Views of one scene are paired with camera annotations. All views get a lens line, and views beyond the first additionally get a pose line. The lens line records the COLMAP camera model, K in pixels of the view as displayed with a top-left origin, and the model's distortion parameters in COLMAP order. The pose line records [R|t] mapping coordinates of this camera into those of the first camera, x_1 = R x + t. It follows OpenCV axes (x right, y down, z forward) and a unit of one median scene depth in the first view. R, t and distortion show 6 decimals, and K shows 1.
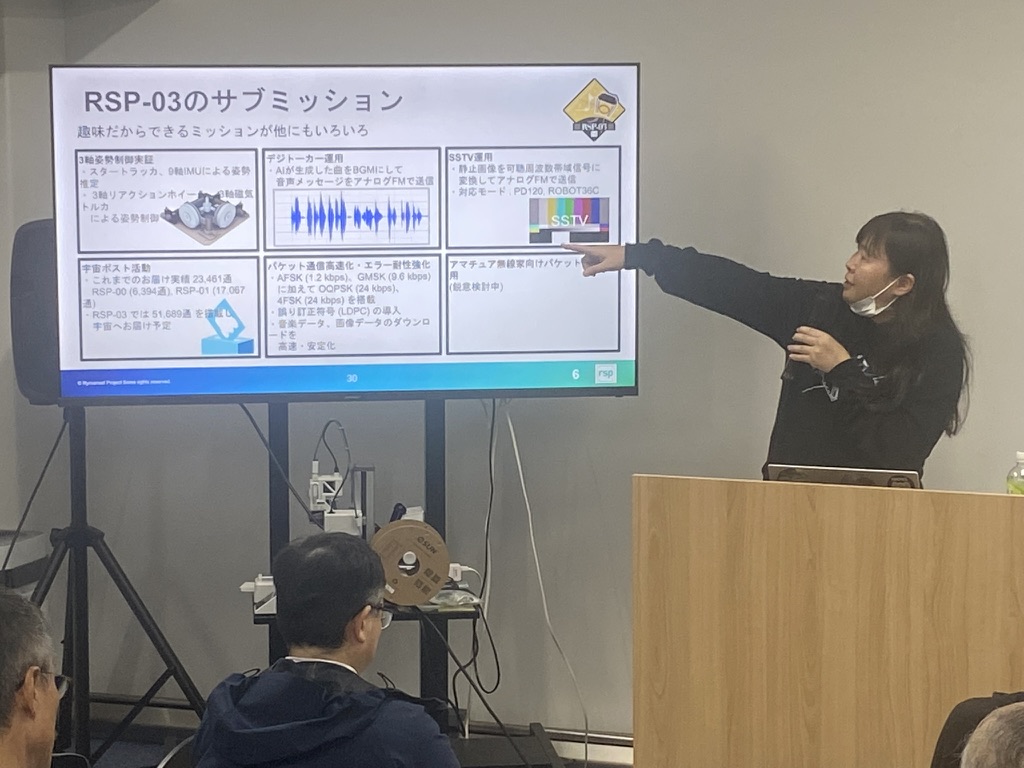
lens RADIAL K [[2517.2, 0, 514.5], [0, 2517.2, 348.5], [0, 0, 1]] dist [0.064420, 0.000000]
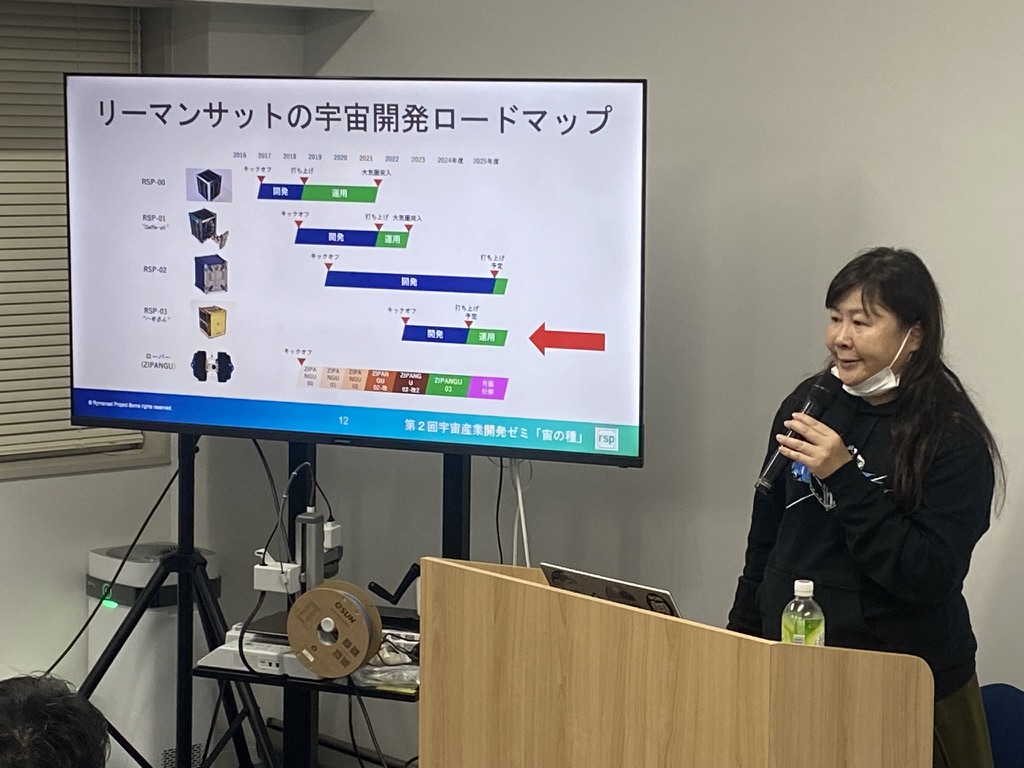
lens RADIAL K [[2423.2, 0, 513.6], [0, 2423.2, 323.1], [0, 0, 1]] dist [0.166962, 0.000000]
pose [[0.867211, 0.061550, -0.494121, 0.433185], [-0.070167, 0.997535, 0.001110, -0.029420], [0.492972, 0.033709, 0.869392, 0.270605]]
